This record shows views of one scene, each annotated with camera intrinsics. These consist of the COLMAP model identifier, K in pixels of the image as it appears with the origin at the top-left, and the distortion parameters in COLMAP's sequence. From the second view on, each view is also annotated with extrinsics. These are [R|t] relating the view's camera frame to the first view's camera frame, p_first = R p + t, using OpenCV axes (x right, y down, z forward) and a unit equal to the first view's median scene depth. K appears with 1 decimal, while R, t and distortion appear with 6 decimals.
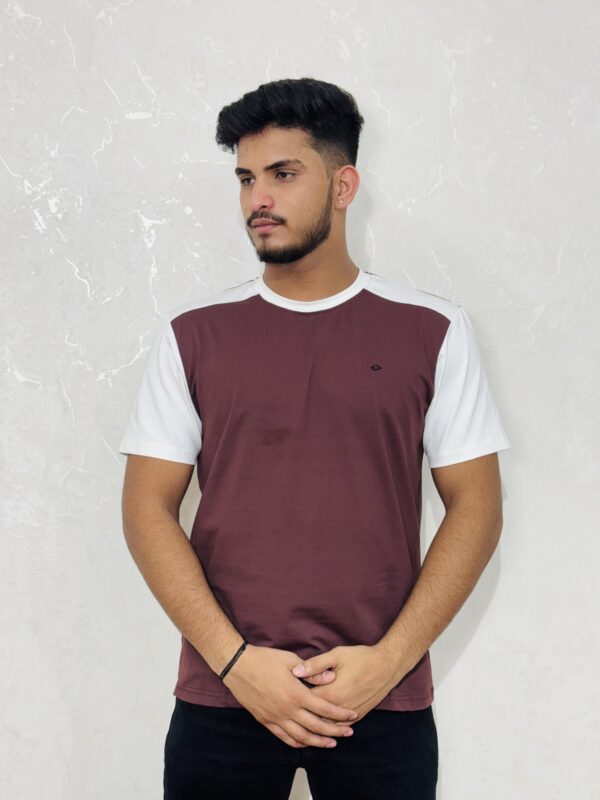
lens RADIAL K [[1215.9, 0, 315.7], [0, 1215.9, 445.4], [0, 0, 1]] dist [0.032253, 0.000000]
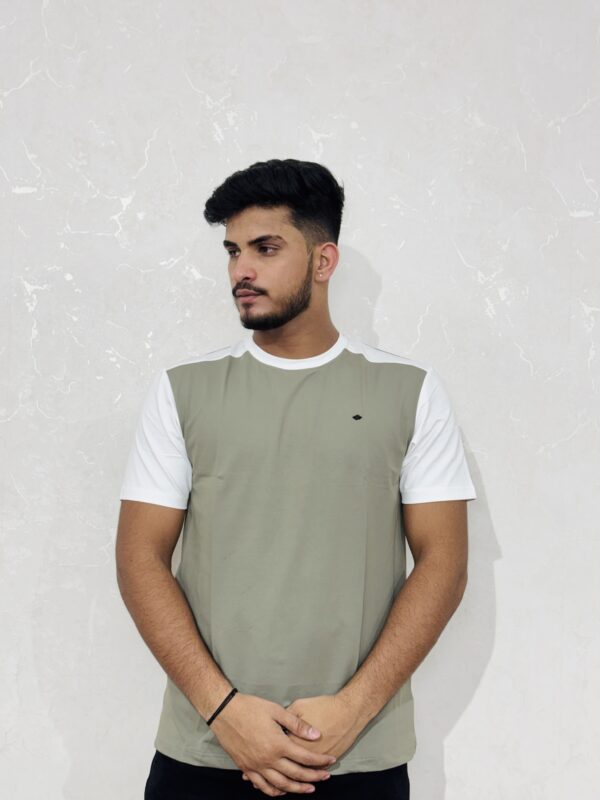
lens RADIAL K [[1142.6, 0, 298.6], [0, 1142.6, 417.6], [0, 0, 1]] dist [0.048039, 0.000000]
pose [[0.998918, 0.020638, -0.041687, 0.141330], [-0.023646, 0.997051, -0.073006, -0.001170], [0.040058, 0.073913, 0.996460, 0.012376]]
